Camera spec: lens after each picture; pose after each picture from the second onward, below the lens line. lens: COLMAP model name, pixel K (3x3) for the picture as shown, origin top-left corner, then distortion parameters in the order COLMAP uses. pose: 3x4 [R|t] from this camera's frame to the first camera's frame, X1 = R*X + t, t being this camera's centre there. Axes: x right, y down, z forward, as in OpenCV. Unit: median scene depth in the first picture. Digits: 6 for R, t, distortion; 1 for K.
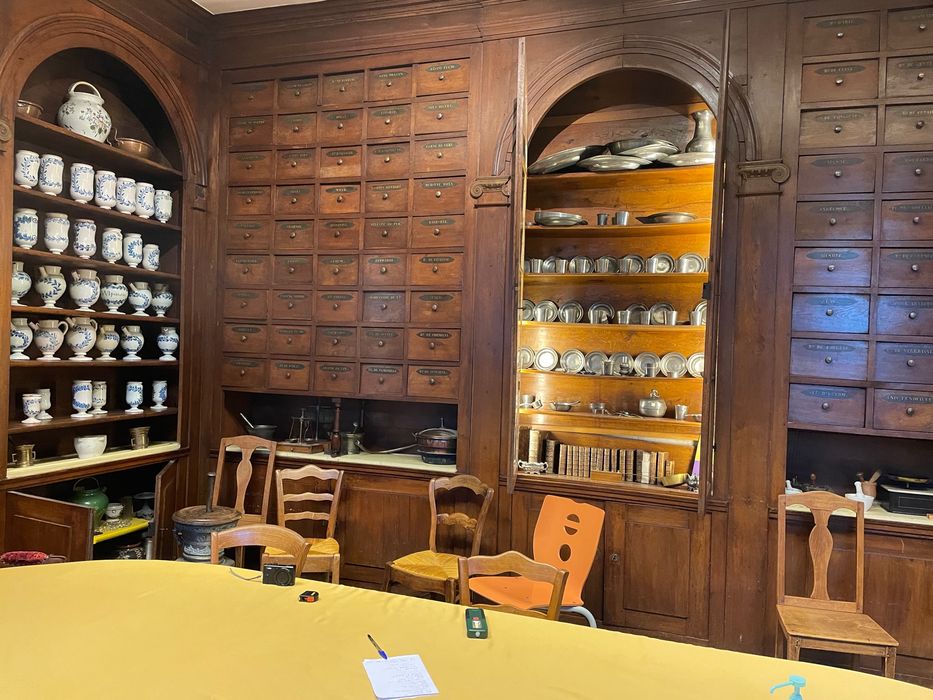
lens RADIAL K [[720.8, 0, 482.7], [0, 720.8, 364.0], [0, 0, 1]] dist [0.071710, -0.094810]
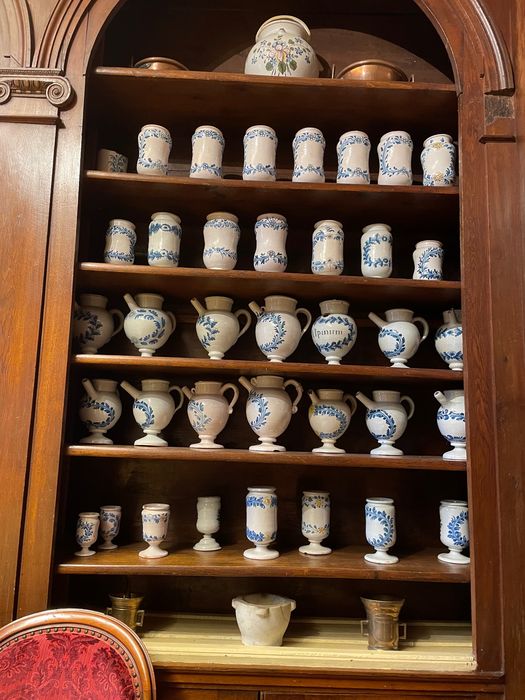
lens RADIAL K [[540.8, 0, 262.1], [0, 540.8, 343.4], [0, 0, 1]] dist [0.071710, -0.094810]
pose [[0.324118, -0.144890, -0.934855, -0.144841], [-0.041560, 0.985067, -0.167081, -0.017760], [0.945103, 0.093007, 0.313256, 0.883799]]
